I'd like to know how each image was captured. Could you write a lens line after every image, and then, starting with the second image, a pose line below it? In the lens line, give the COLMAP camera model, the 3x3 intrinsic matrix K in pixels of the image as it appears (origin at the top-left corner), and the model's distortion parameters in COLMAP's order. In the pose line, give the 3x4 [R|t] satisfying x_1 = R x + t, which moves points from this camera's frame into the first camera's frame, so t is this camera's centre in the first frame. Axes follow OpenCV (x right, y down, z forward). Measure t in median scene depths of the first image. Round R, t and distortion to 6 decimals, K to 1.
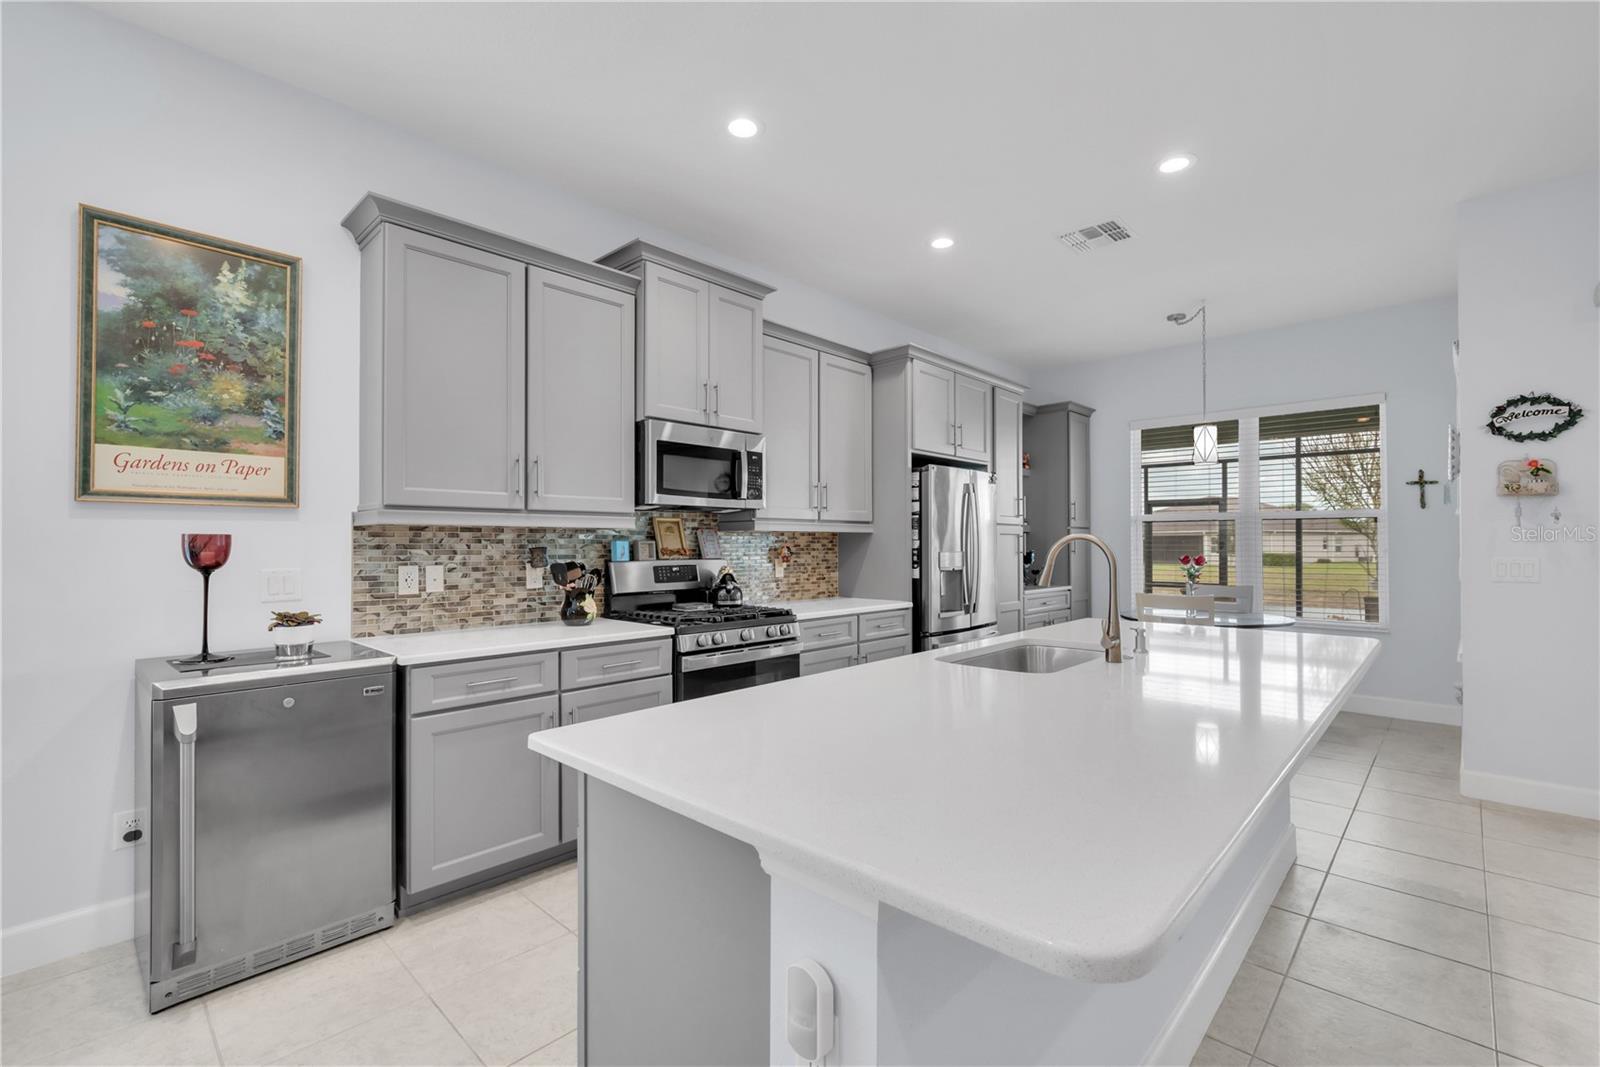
lens RADIAL K [[703.9, 0, 797.9], [0, 703.9, 537.9], [0, 0, 1]] dist [0.001973, -0.000205]
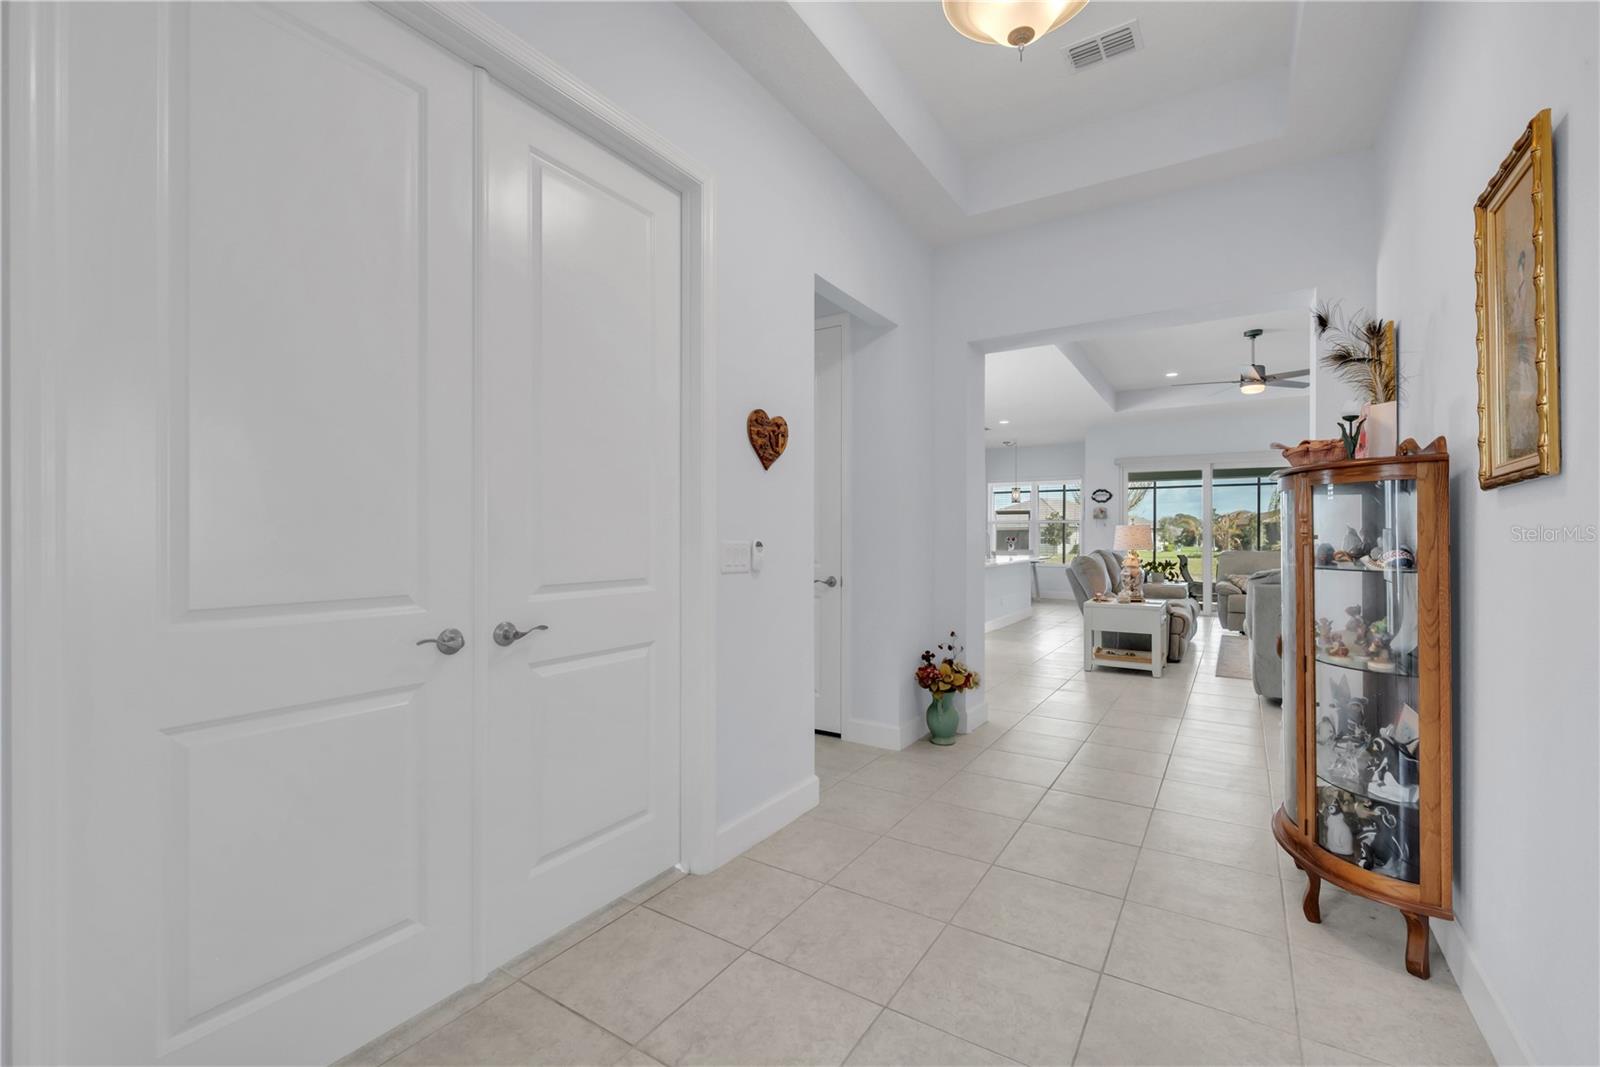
lens RADIAL K [[661.1, 0, 821.3], [0, 661.1, 531.2], [0, 0, 1]] dist [-0.002498, -0.000403]
pose [[0.976573, 0.006841, 0.215079, -0.926626], [-0.007065, 0.999975, 0.000271, 0.008650], [-0.215072, -0.001784, 0.976597, -1.756390]]
